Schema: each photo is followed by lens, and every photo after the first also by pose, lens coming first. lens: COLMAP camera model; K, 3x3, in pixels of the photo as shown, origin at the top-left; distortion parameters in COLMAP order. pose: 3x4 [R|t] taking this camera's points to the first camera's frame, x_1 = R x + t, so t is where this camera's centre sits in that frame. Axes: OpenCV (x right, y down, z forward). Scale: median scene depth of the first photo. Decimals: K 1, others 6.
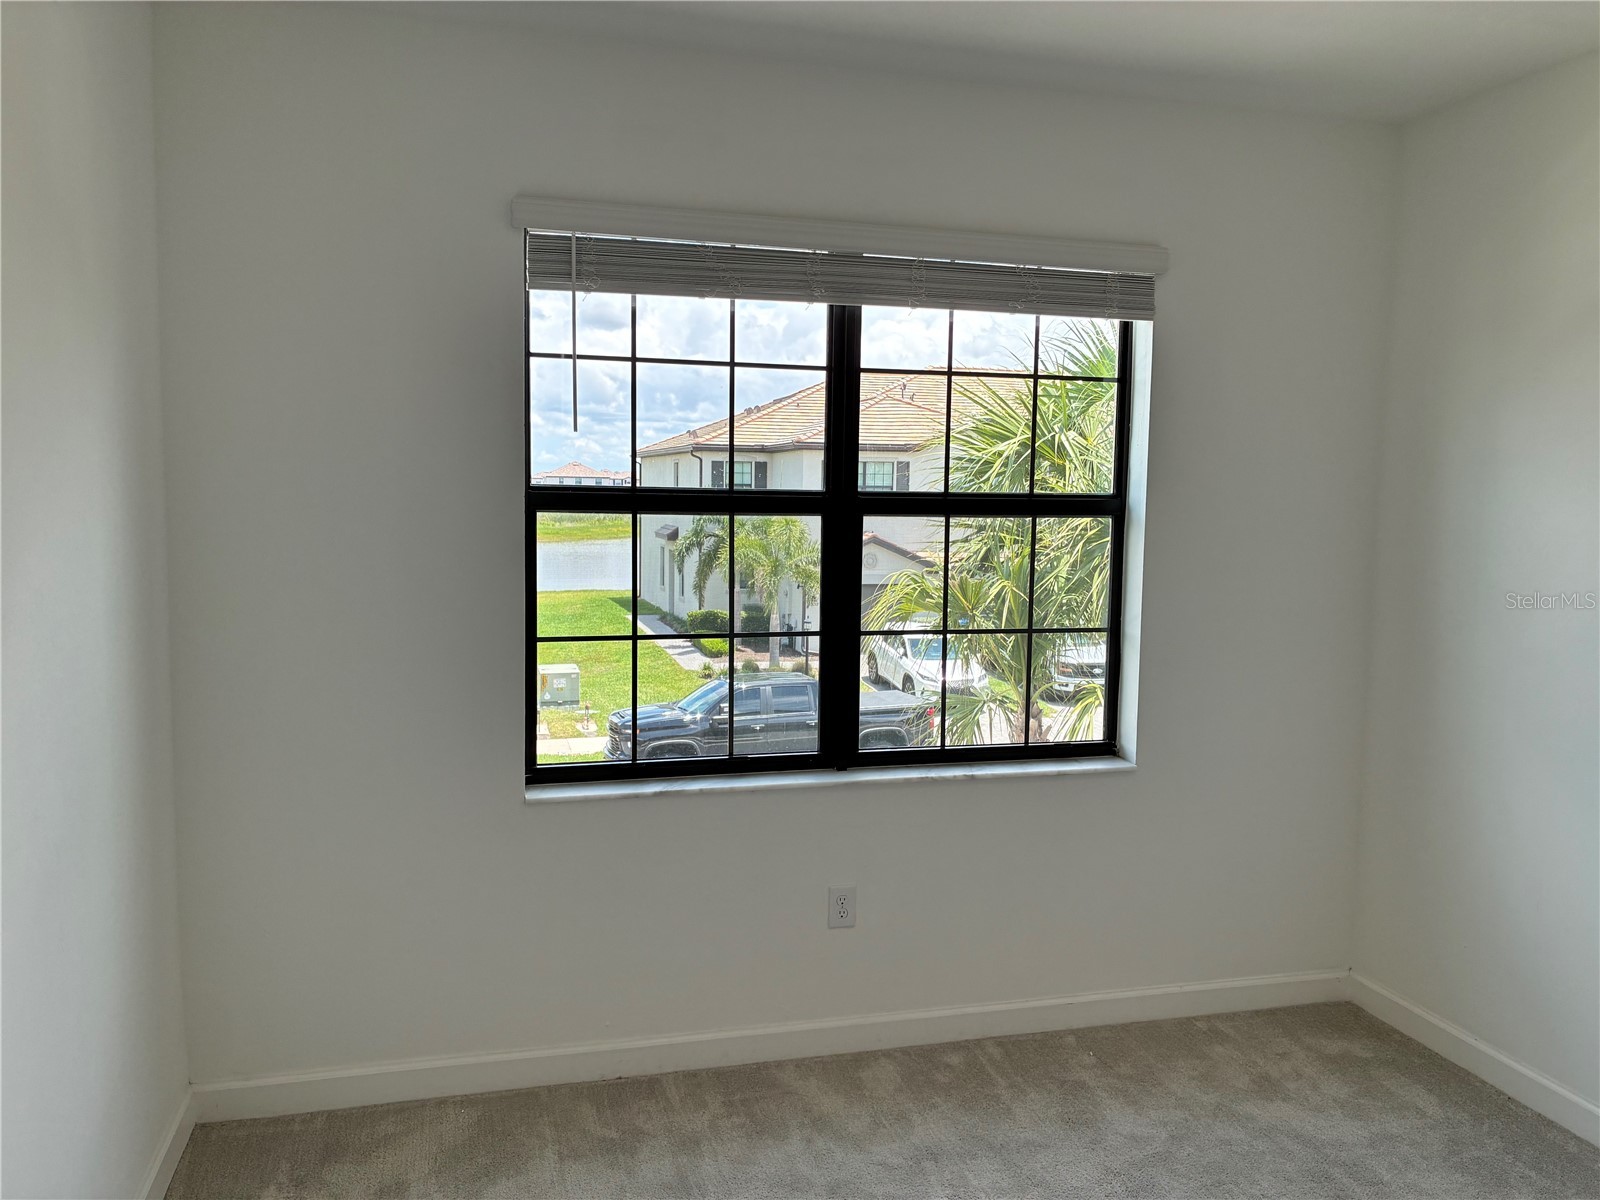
lens RADIAL K [[1219.7, 0, 801.7], [0, 1219.7, 596.2], [0, 0, 1]] dist [0.043874, -0.048031]
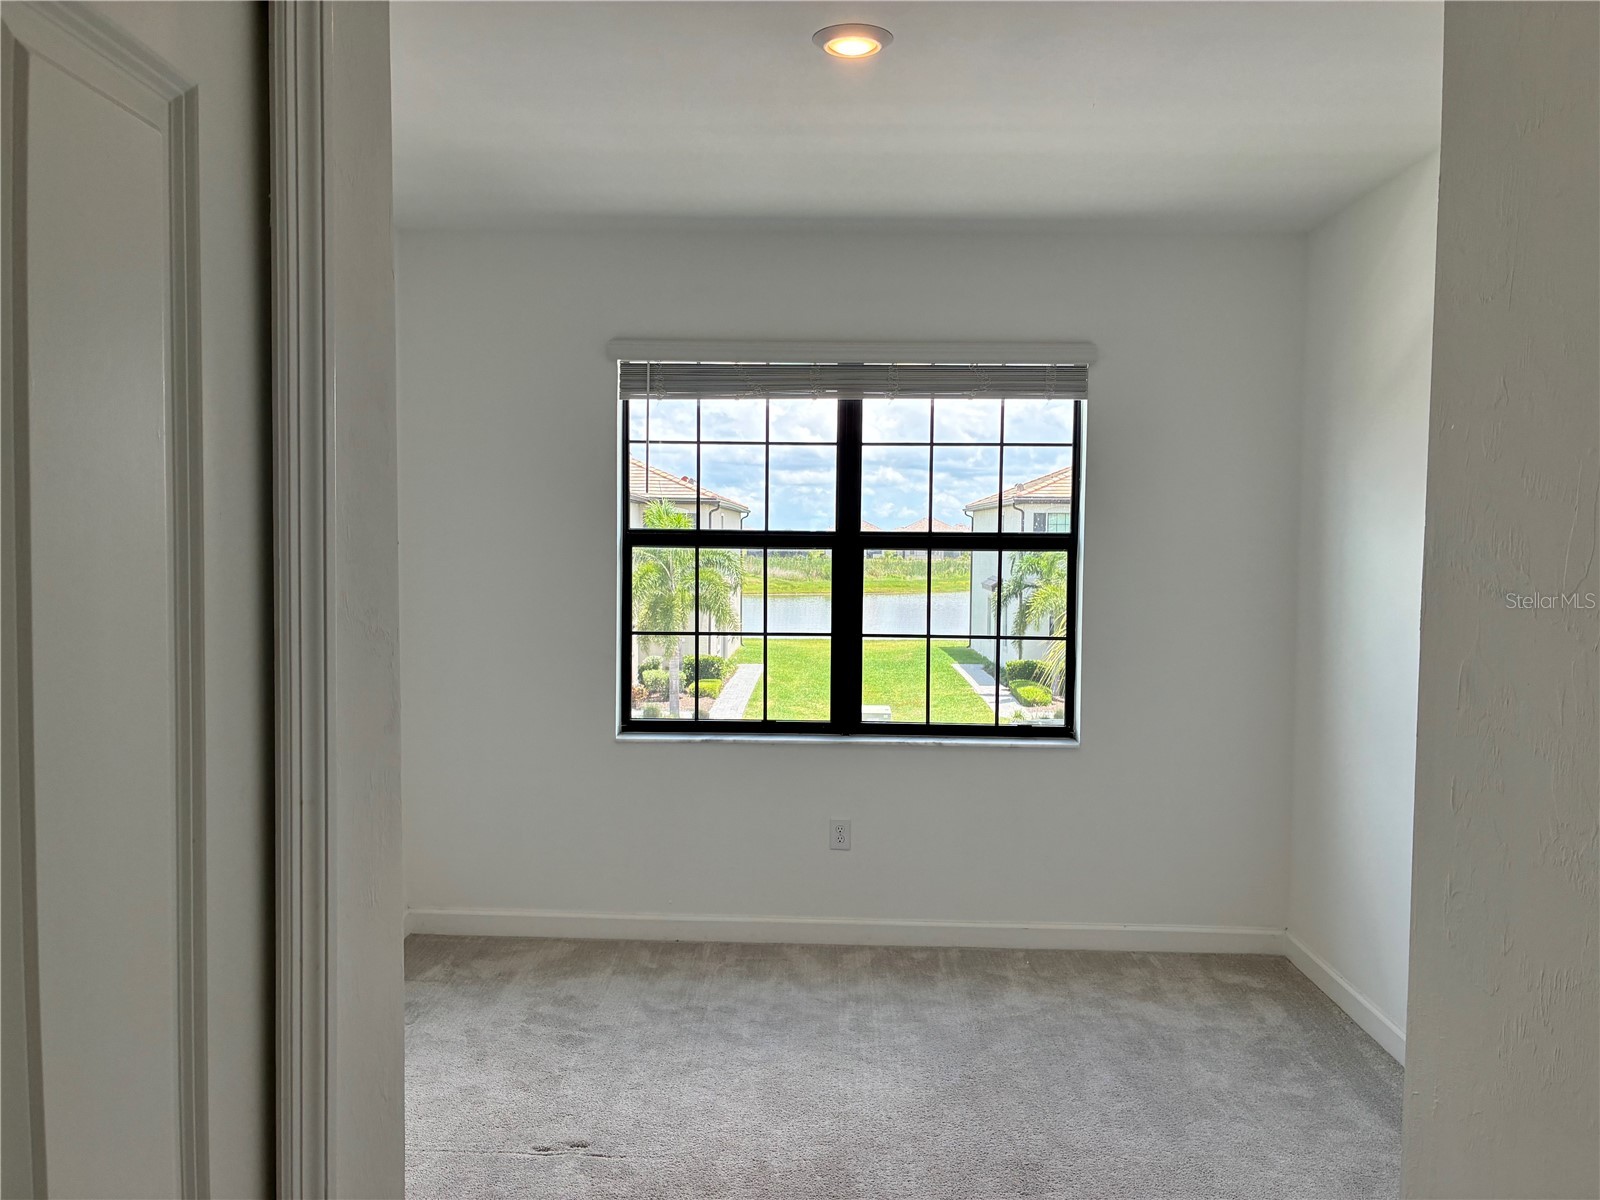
lens RADIAL K [[1179.1, 0, 795.4], [0, 1179.1, 595.2], [0, 0, 1]] dist [0.009811, 0.001779]
pose [[0.955876, 0.004925, -0.293728, 0.385398], [-0.021769, 0.998298, -0.054103, 0.061772], [0.292961, 0.058110, 0.954357, -0.297095]]
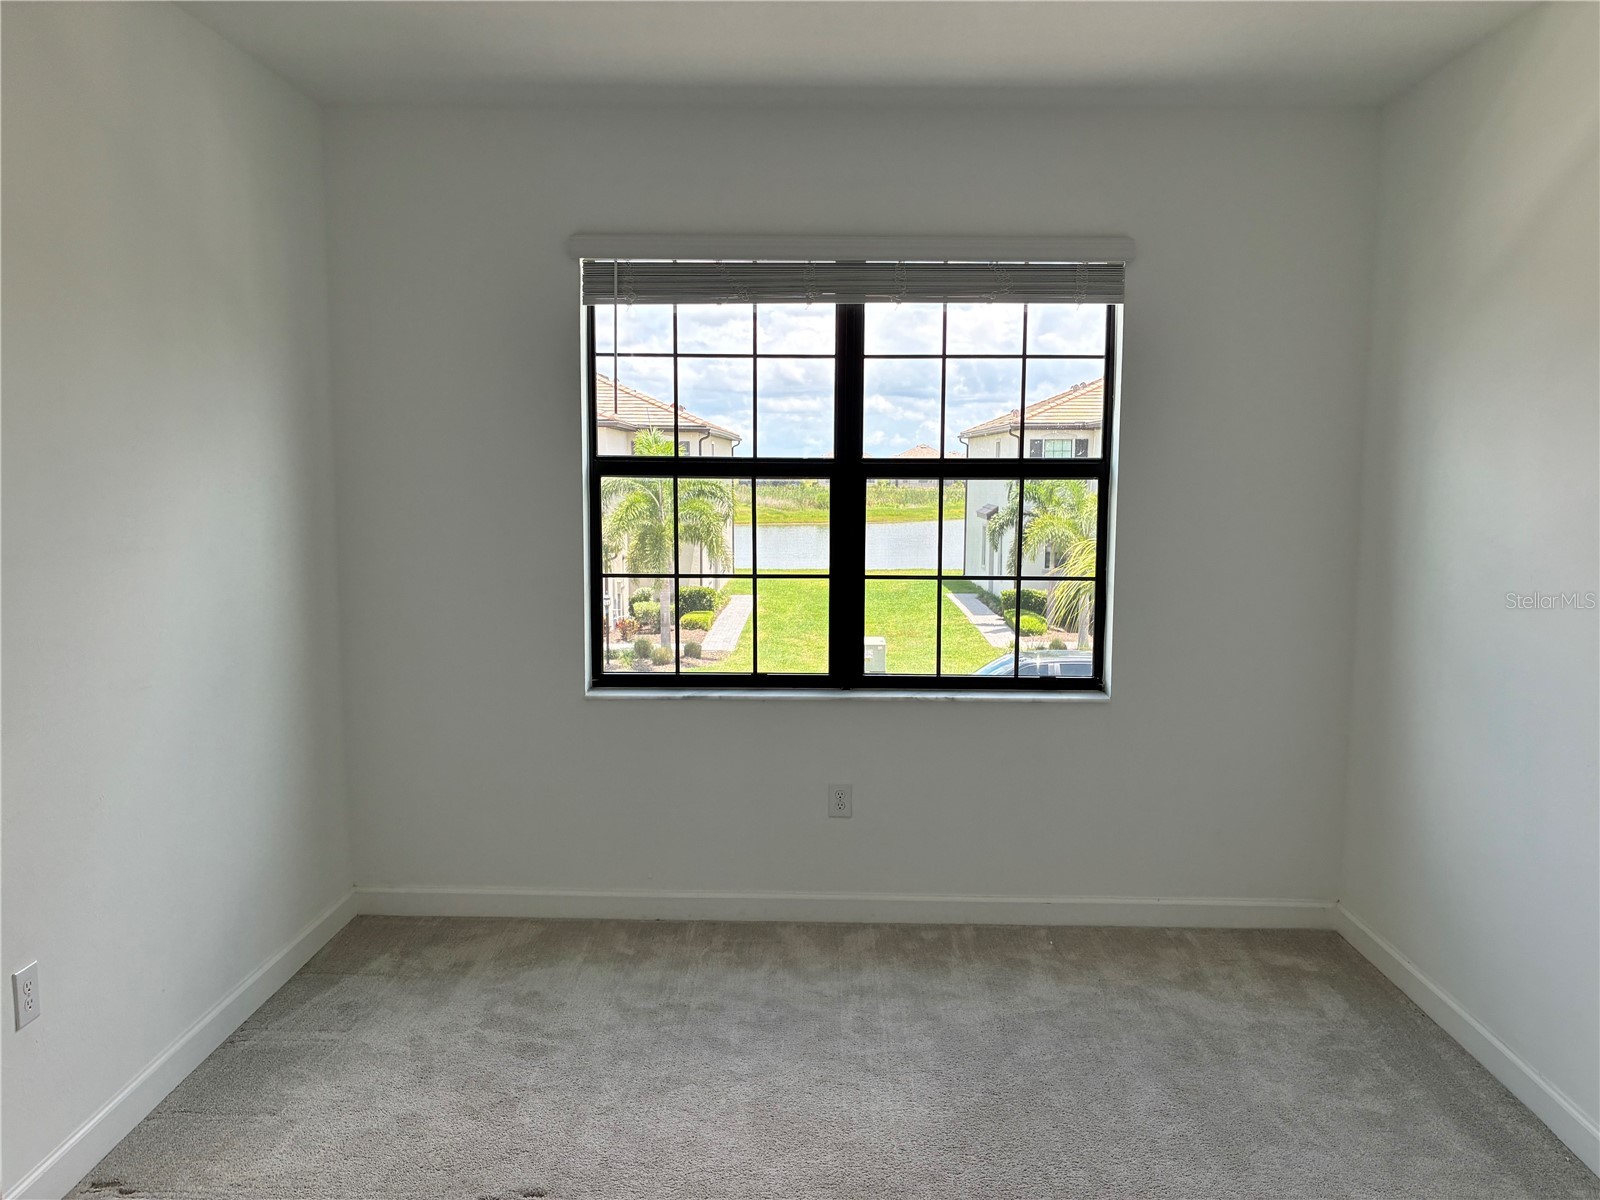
lens RADIAL K [[1186.8, 0, 806.0], [0, 1186.8, 594.0], [0, 0, 1]] dist [0.011400, -0.002971]
pose [[0.960223, 0.016421, -0.278752, 0.337989], [-0.015915, 0.999865, 0.004079, 0.046289], [0.278781, 0.000520, 0.960355, -0.144090]]
